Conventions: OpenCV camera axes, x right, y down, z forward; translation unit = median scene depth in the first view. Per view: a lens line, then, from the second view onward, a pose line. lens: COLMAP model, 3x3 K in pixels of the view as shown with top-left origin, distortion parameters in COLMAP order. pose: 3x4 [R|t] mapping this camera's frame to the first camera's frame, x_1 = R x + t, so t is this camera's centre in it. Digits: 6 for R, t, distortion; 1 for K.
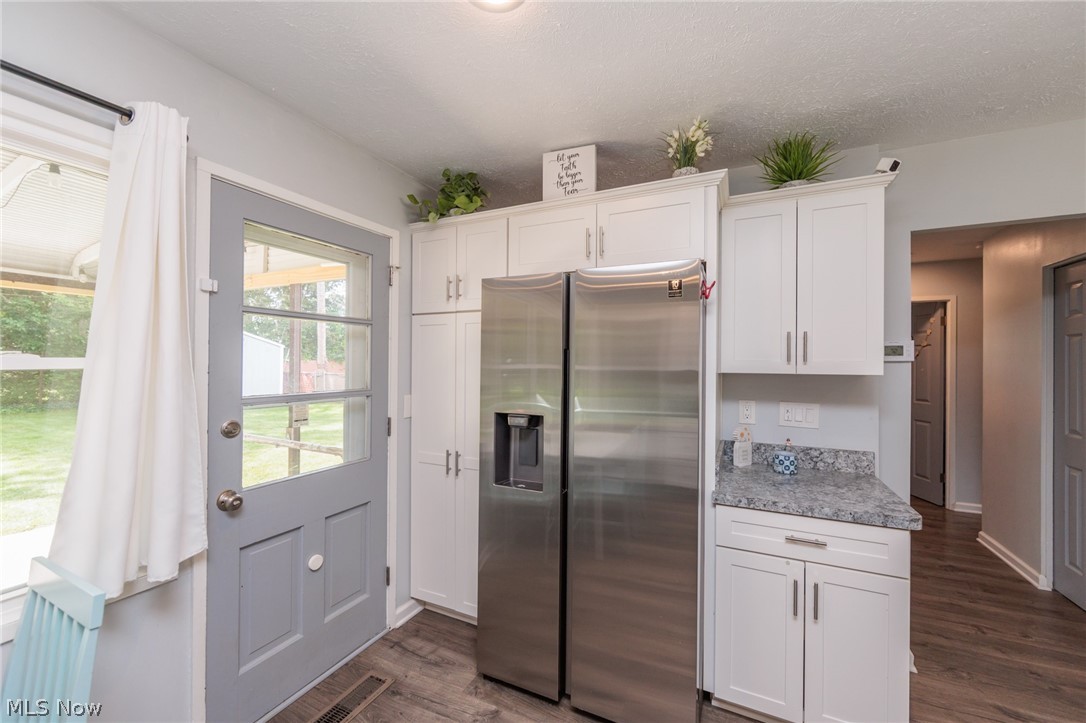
lens RADIAL K [[422.0, 0, 544.7], [0, 422.0, 360.7], [0, 0, 1]] dist [-0.002290, -0.000263]
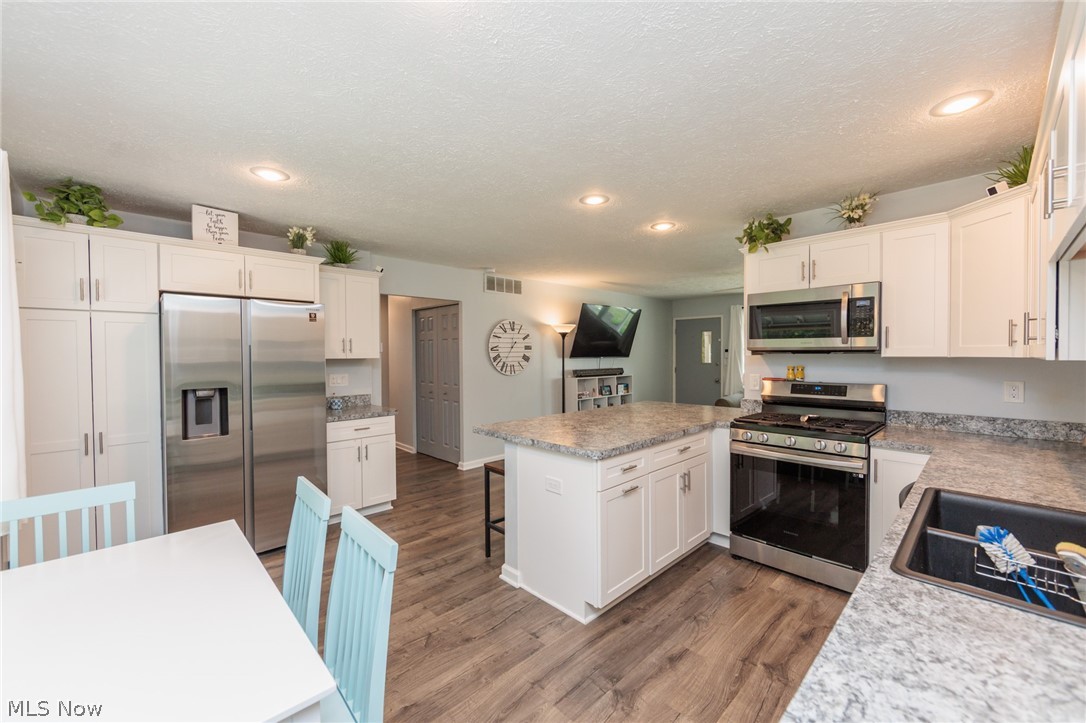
lens RADIAL K [[428.0, 0, 543.0], [0, 428.0, 361.5], [0, 0, 1]] dist [-0.001347, 0.000116]
pose [[0.345303, -0.026324, 0.938122, -0.970575], [0.004806, 0.999643, 0.026281, -0.004507], [-0.938479, -0.004567, 0.345307, -0.593238]]
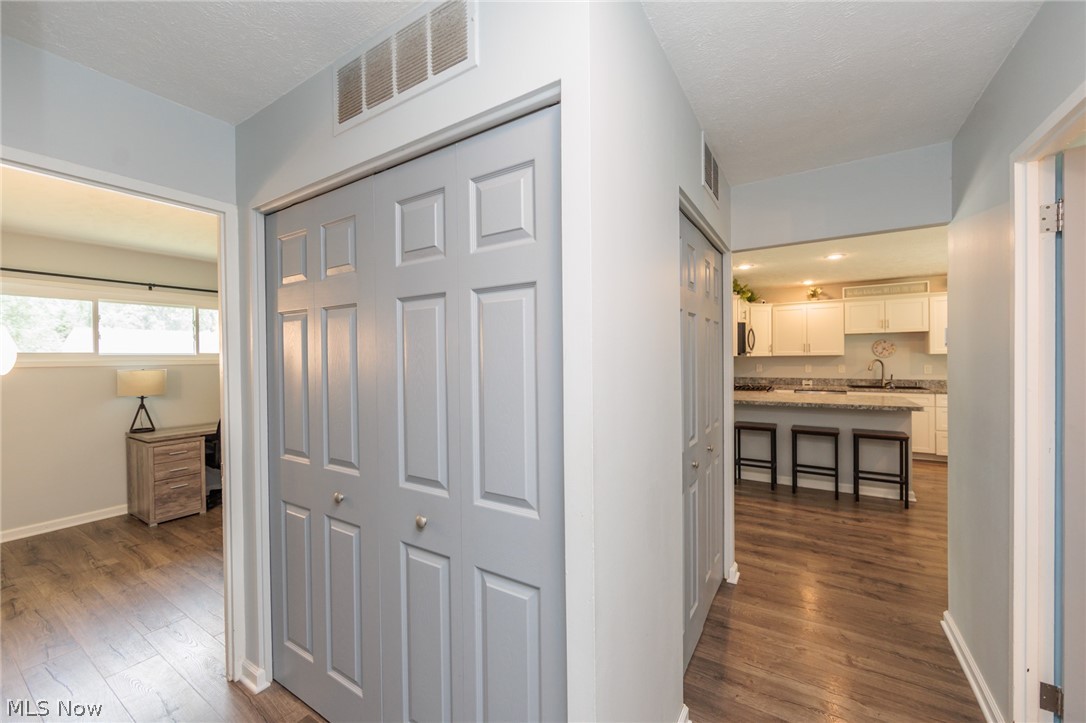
lens RADIAL K [[422.0, 0, 544.7], [0, 422.0, 360.7], [0, 0, 1]] dist [-0.002290, -0.000263]
pose [[-0.994304, 0.004046, 0.106501, 1.749296], [0.004695, 0.999972, 0.005843, 0.026471], [-0.106474, 0.006310, -0.994295, 2.151088]]
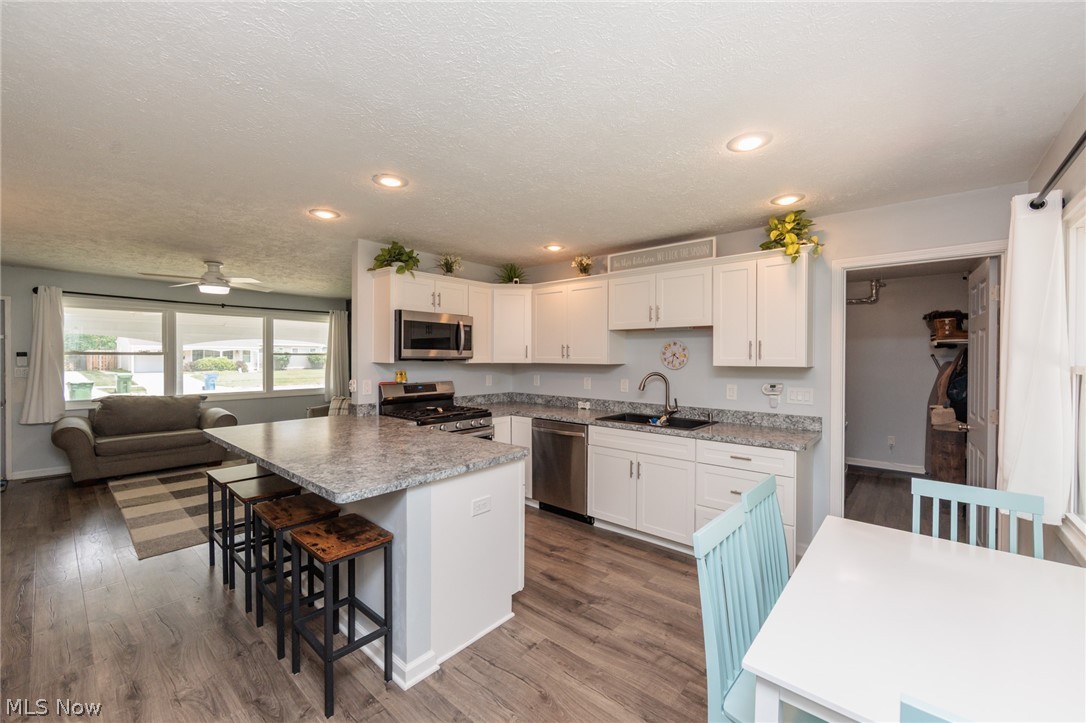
lens RADIAL K [[432.0, 0, 546.1], [0, 432.0, 361.1], [0, 0, 1]] dist [-0.002387, -0.000245]
pose [[-0.967199, -0.015153, 0.253567, -0.278114], [-0.013434, 0.999874, 0.008511, -0.013308], [-0.253664, 0.004825, -0.967280, 0.843848]]
